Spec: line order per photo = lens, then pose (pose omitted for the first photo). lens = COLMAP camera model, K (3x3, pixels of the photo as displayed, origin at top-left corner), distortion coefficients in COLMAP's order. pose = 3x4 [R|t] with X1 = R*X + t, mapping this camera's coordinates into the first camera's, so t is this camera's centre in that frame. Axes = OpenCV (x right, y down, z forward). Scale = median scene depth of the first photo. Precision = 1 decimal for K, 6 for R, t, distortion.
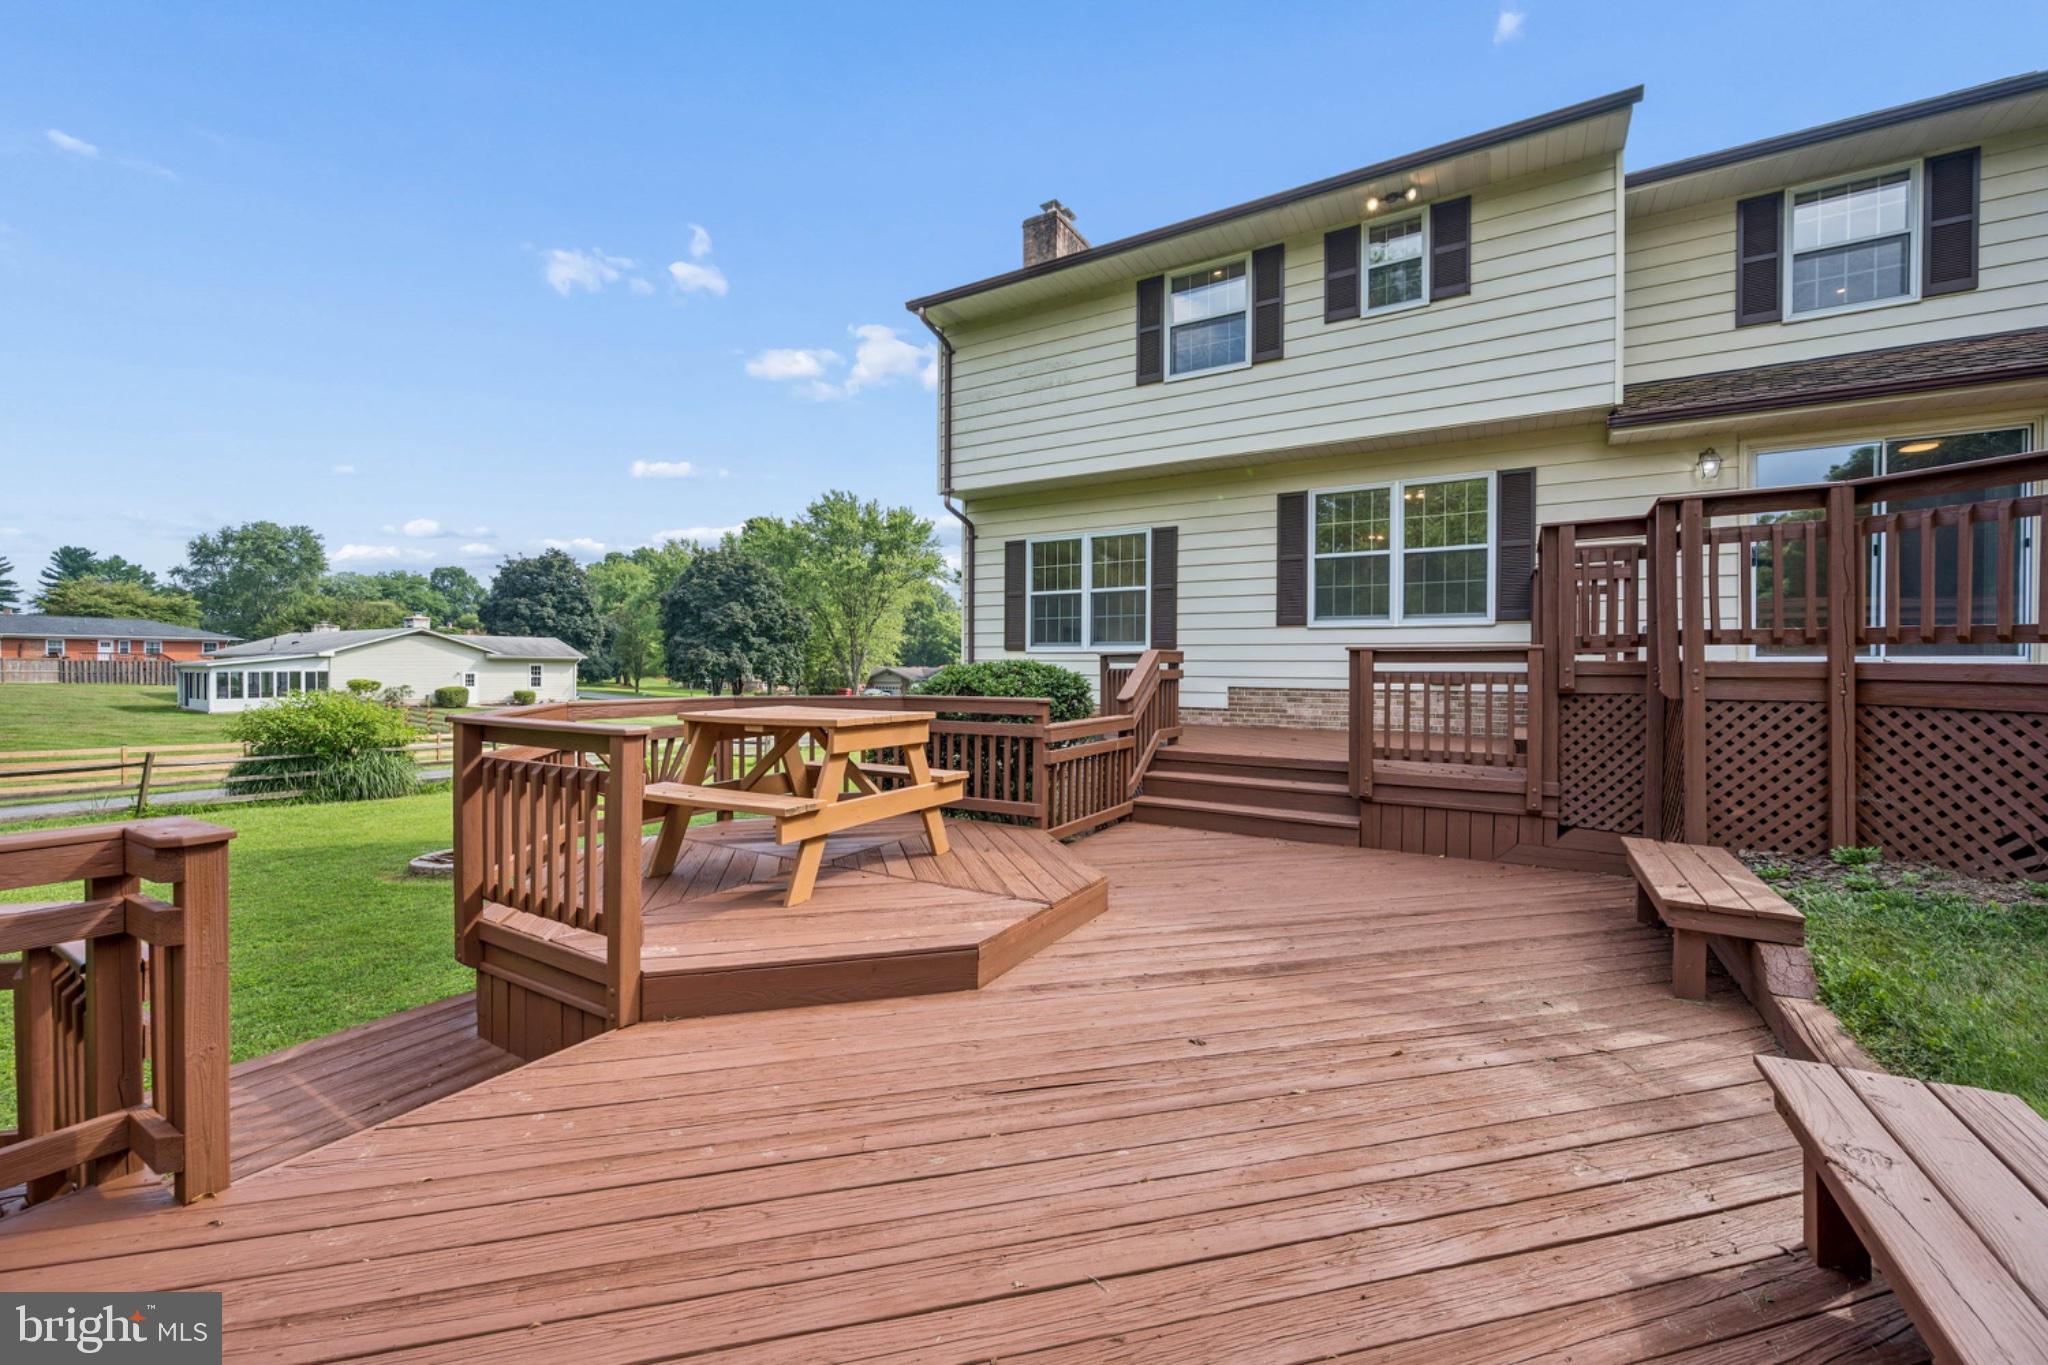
lens RADIAL K [[805.8, 0, 1007.8], [0, 805.8, 670.1], [0, 0, 1]] dist [-0.002183, -0.000696]
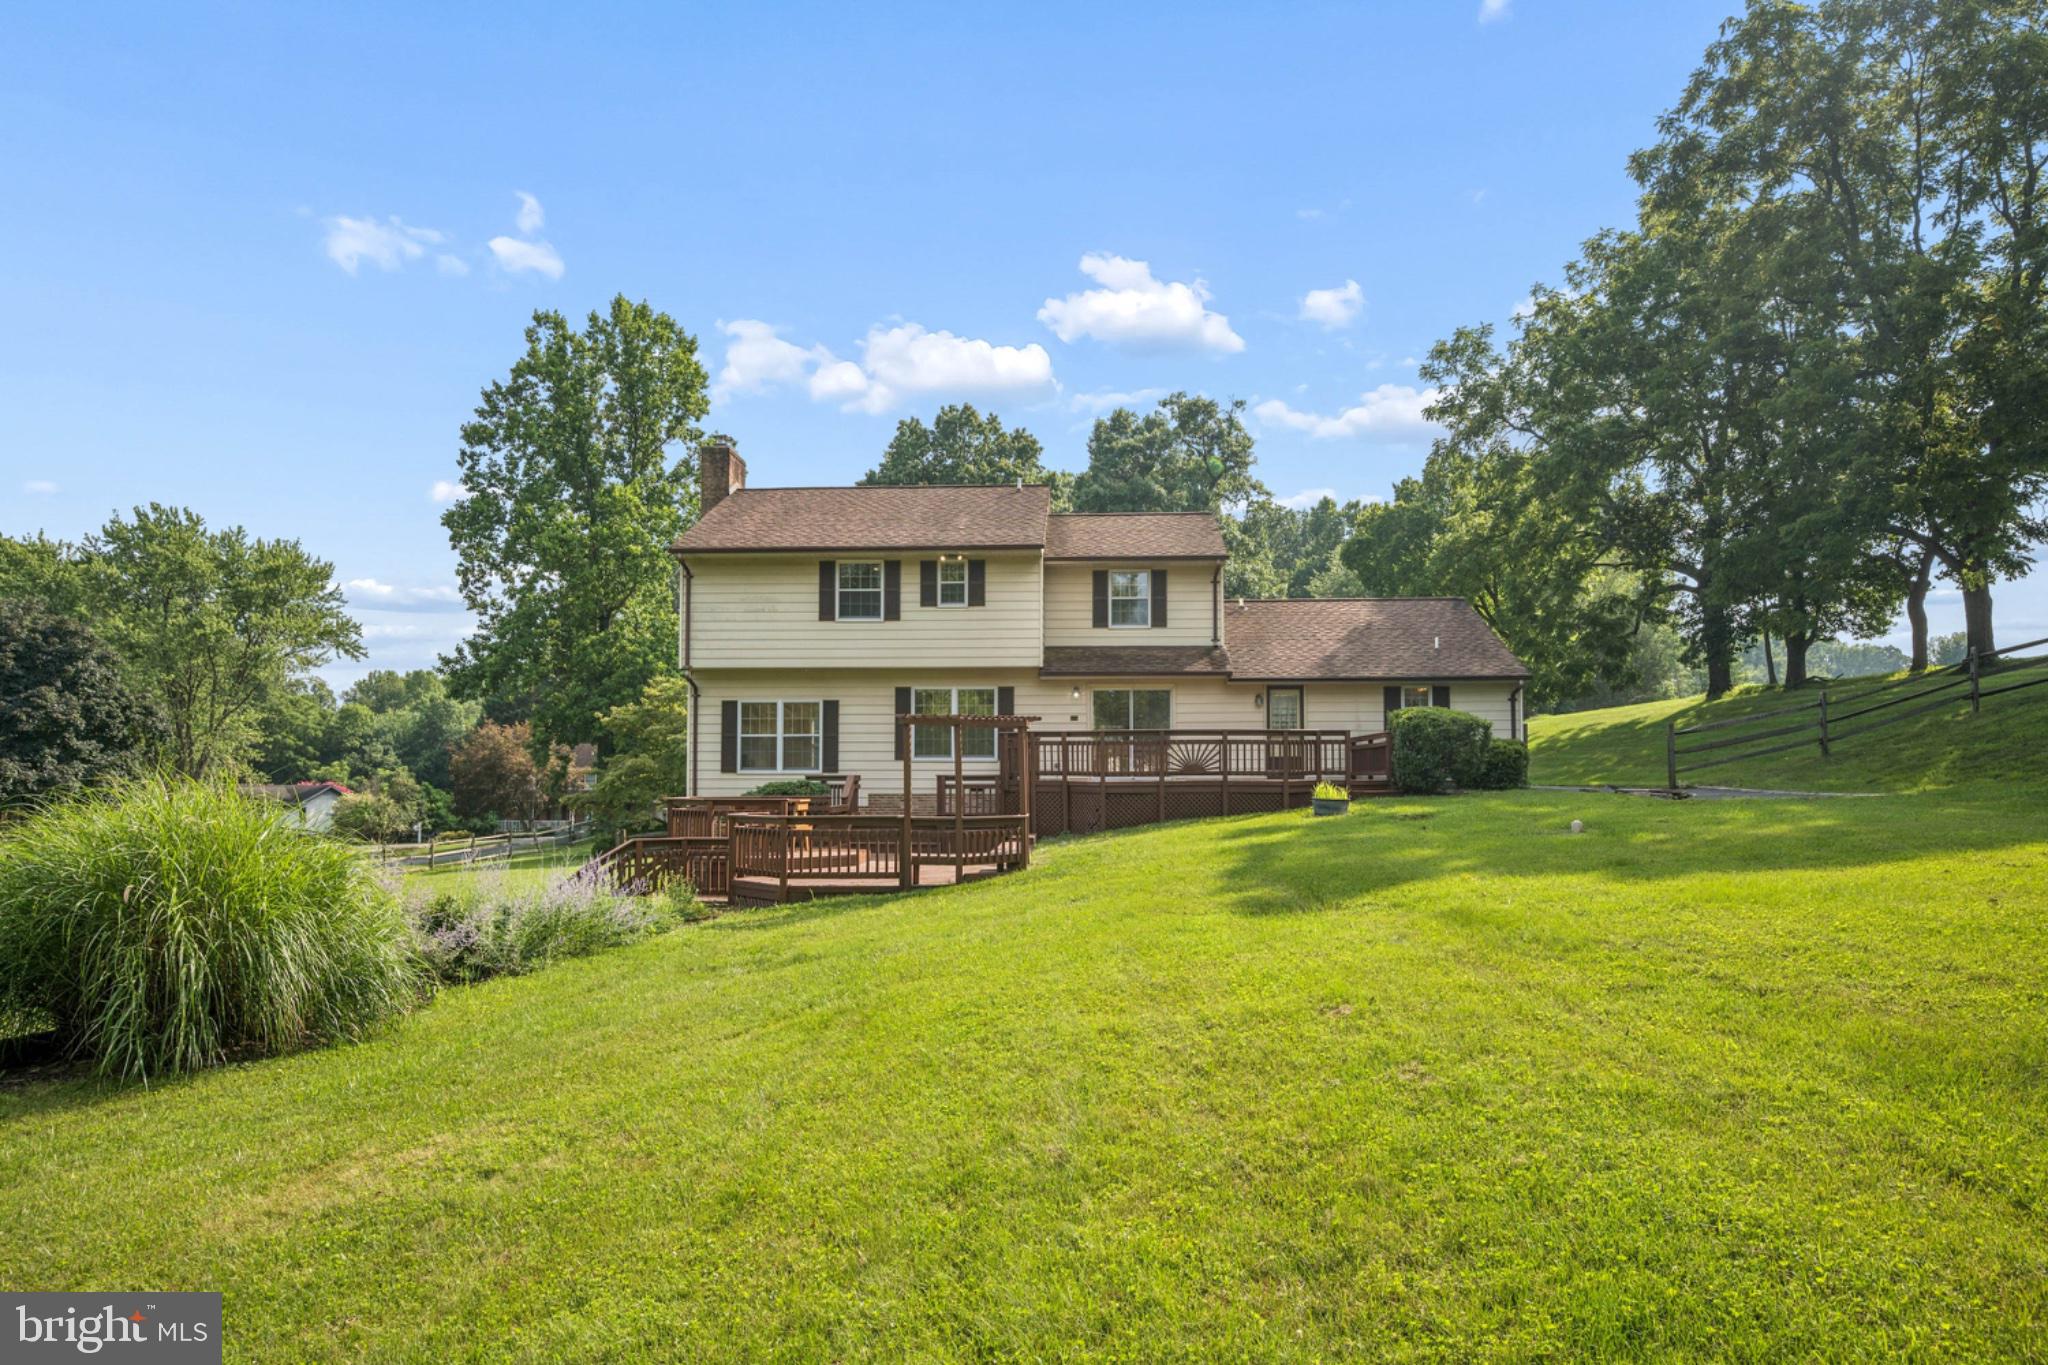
lens RADIAL K [[1180.9, 0, 962.3], [0, 1180.9, 682.9], [0, 0, 1]] dist [0.001683, 0.000555]
pose [[0.900140, 0.030747, 0.434514, -0.833698], [0.007206, 0.996318, -0.085428, 0.000817], [-0.435540, 0.080029, 0.896605, -1.765716]]
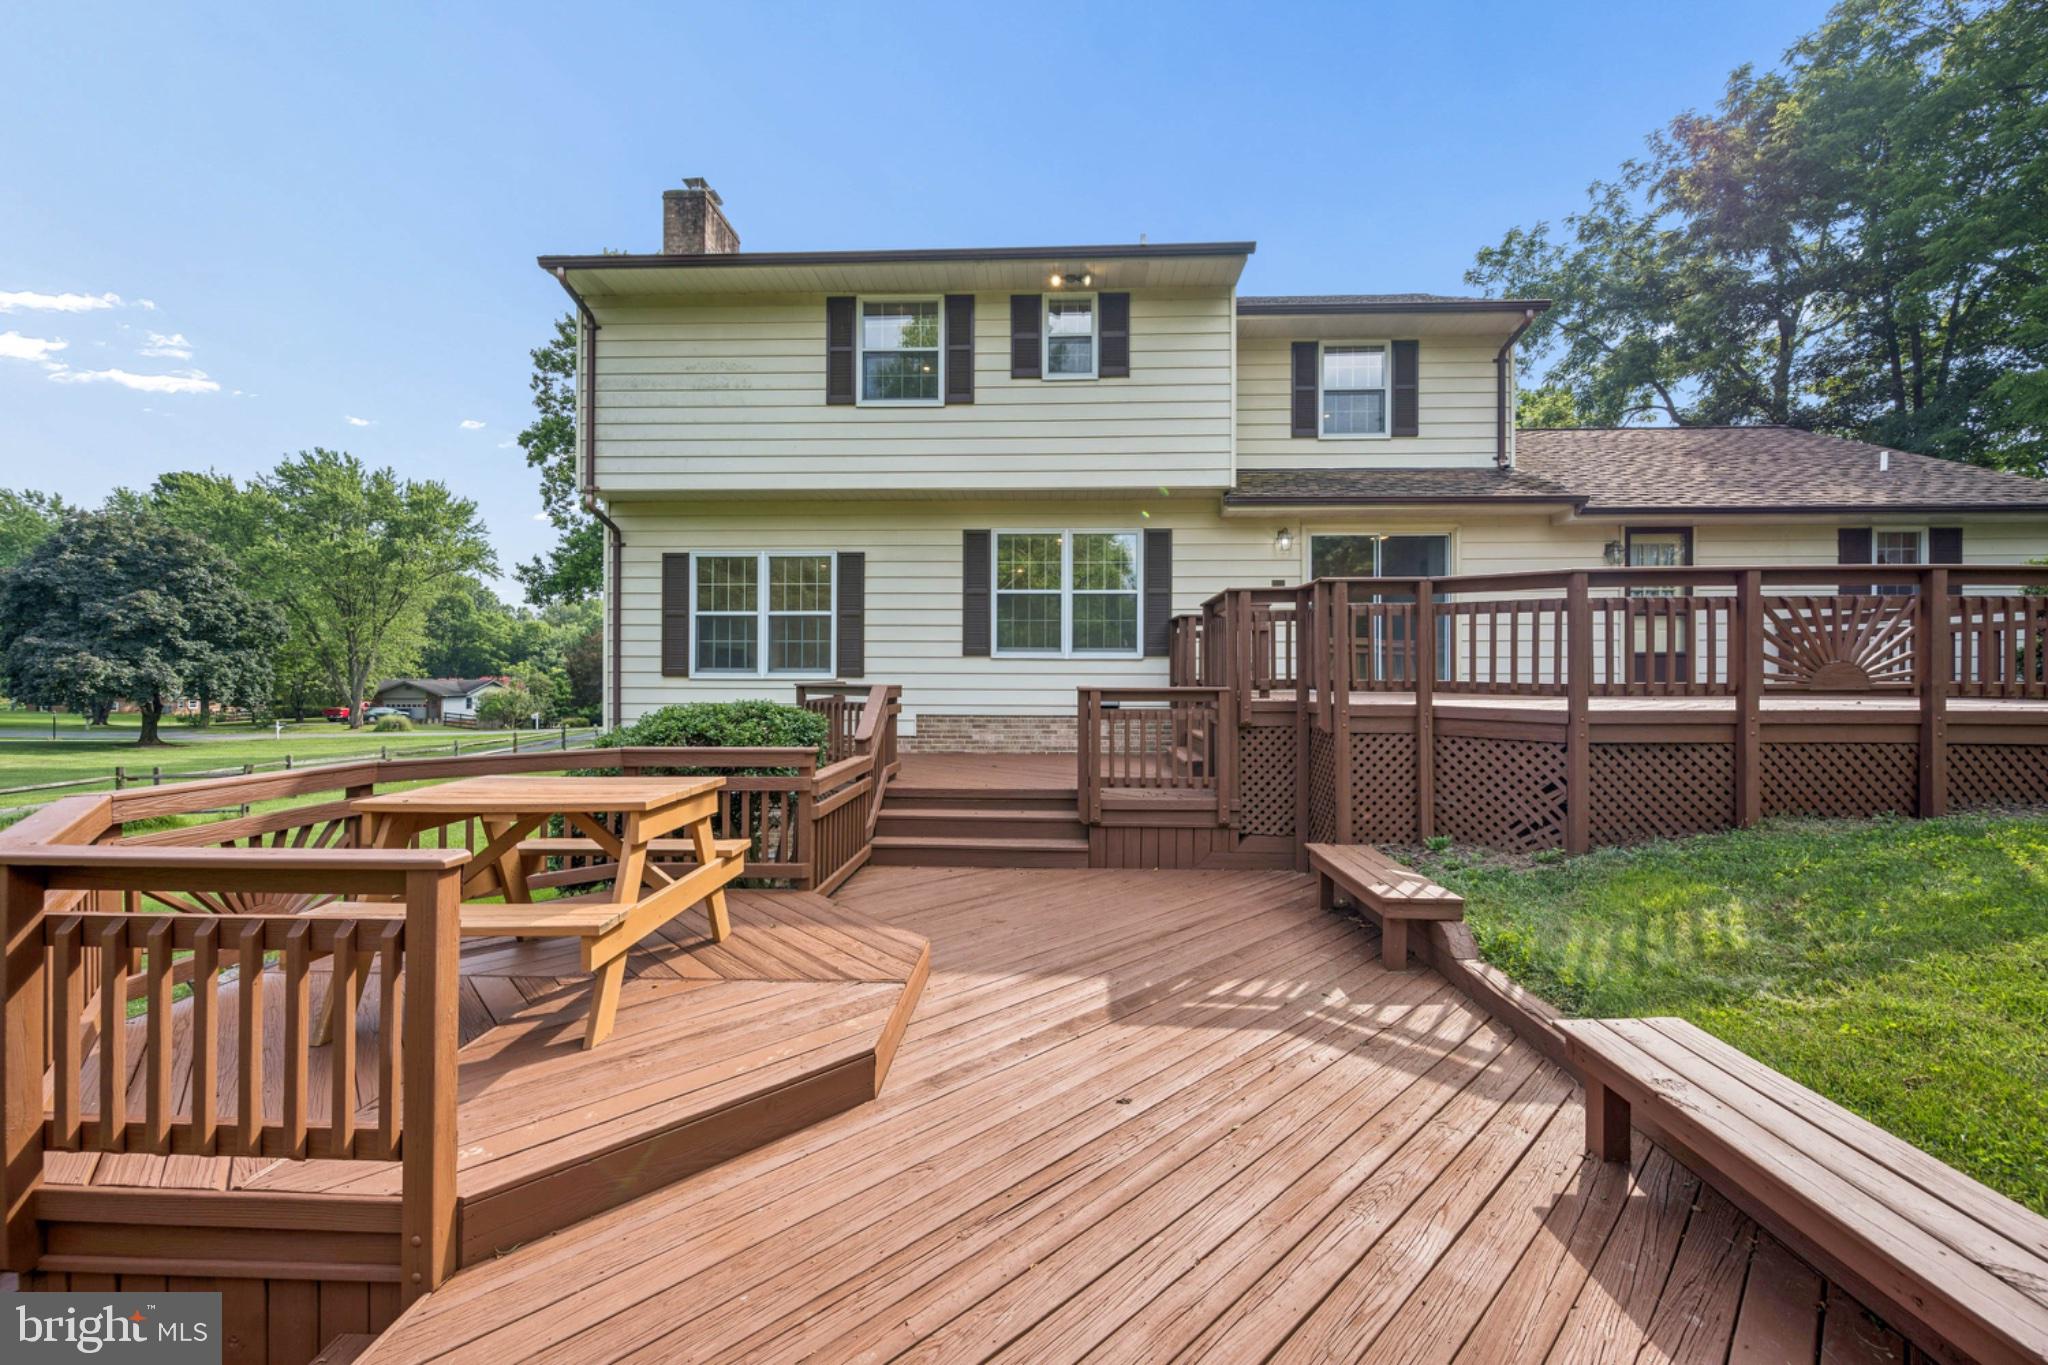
lens RADIAL K [[813.2, 0, 1022.7], [0, 813.2, 671.8], [0, 0, 1]] dist [-0.002297, 0.000127]
pose [[0.874067, 0.000600, 0.485805, -0.134978], [0.004326, 0.999950, -0.009018, -0.029205], [-0.485786, 0.009984, 0.874021, 0.047745]]
